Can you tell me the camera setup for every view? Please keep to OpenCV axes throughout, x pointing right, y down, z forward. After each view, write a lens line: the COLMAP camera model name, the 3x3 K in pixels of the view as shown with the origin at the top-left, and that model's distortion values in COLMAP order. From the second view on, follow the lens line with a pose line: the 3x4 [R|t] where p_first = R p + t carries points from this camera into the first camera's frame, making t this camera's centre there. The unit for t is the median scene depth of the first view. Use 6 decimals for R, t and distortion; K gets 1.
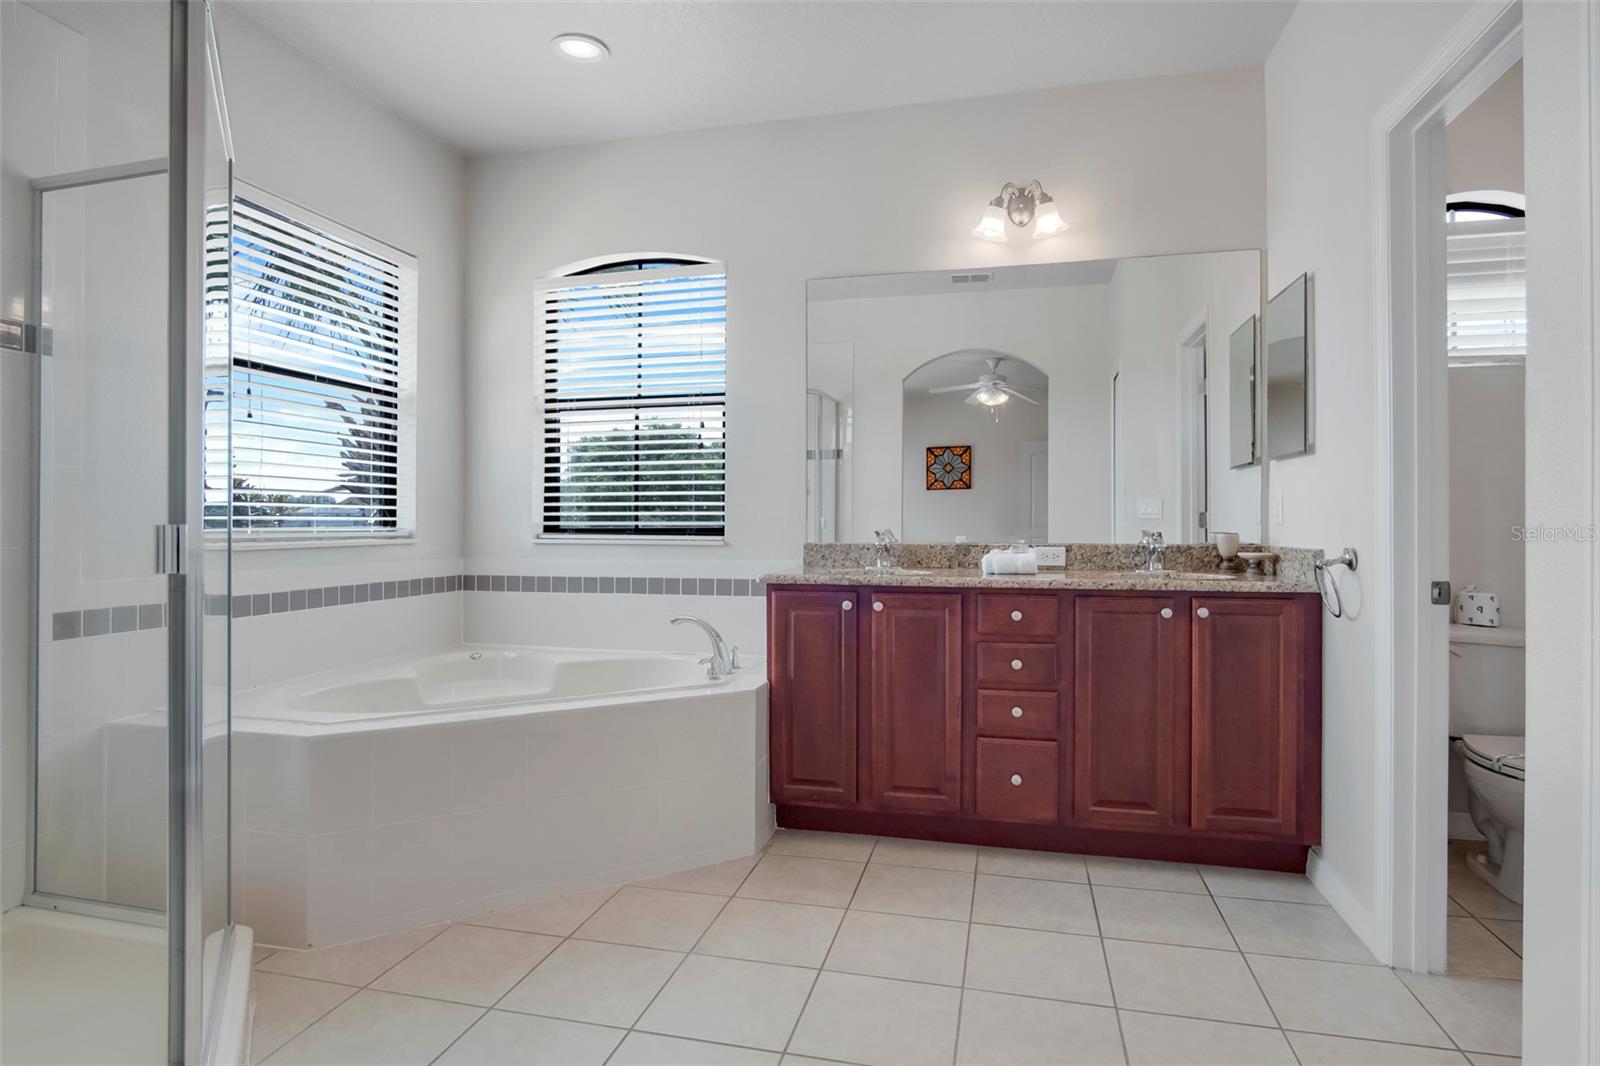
lens RADIAL K [[862.0, 0, 807.1], [0, 862.0, 522.2], [0, 0, 1]] dist [-0.004852, -0.000303]
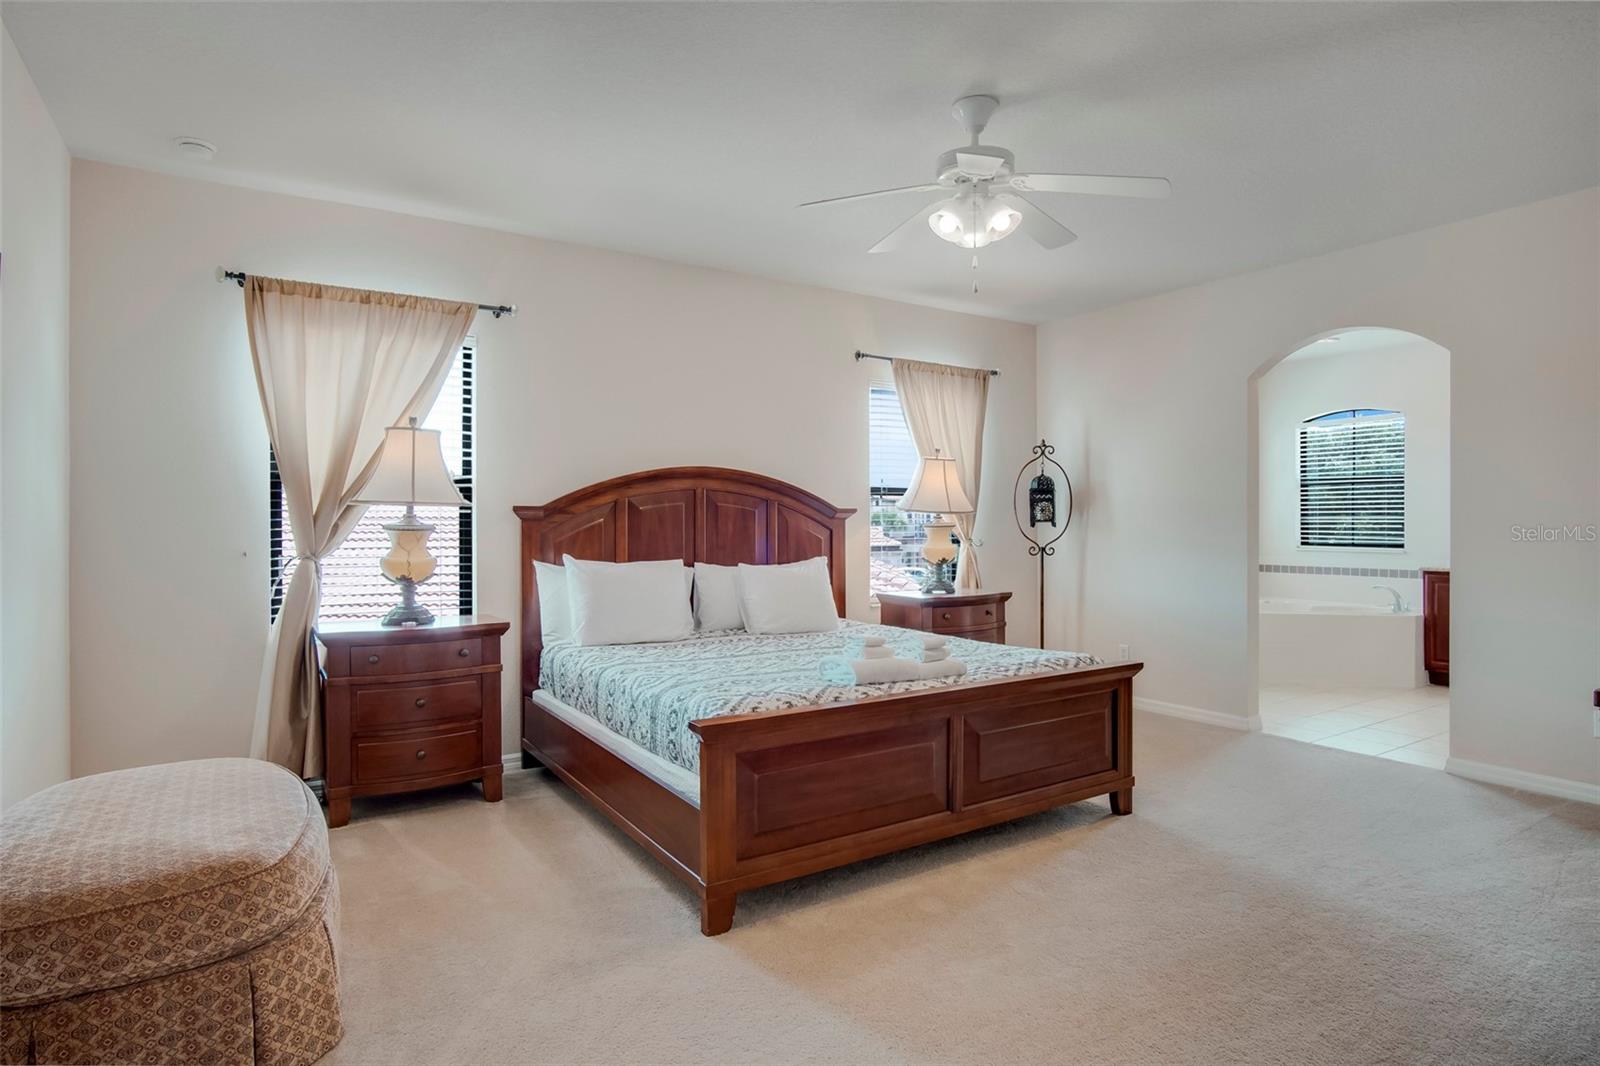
lens RADIAL K [[862.0, 0, 802.9], [0, 862.0, 522.5], [0, 0, 1]] dist [-0.004852, -0.000303]
pose [[0.730348, -0.005490, -0.683054, 0.242370], [0.008433, 0.999964, 0.000980, -0.056256], [0.683024, -0.006476, 0.730367, -1.376840]]
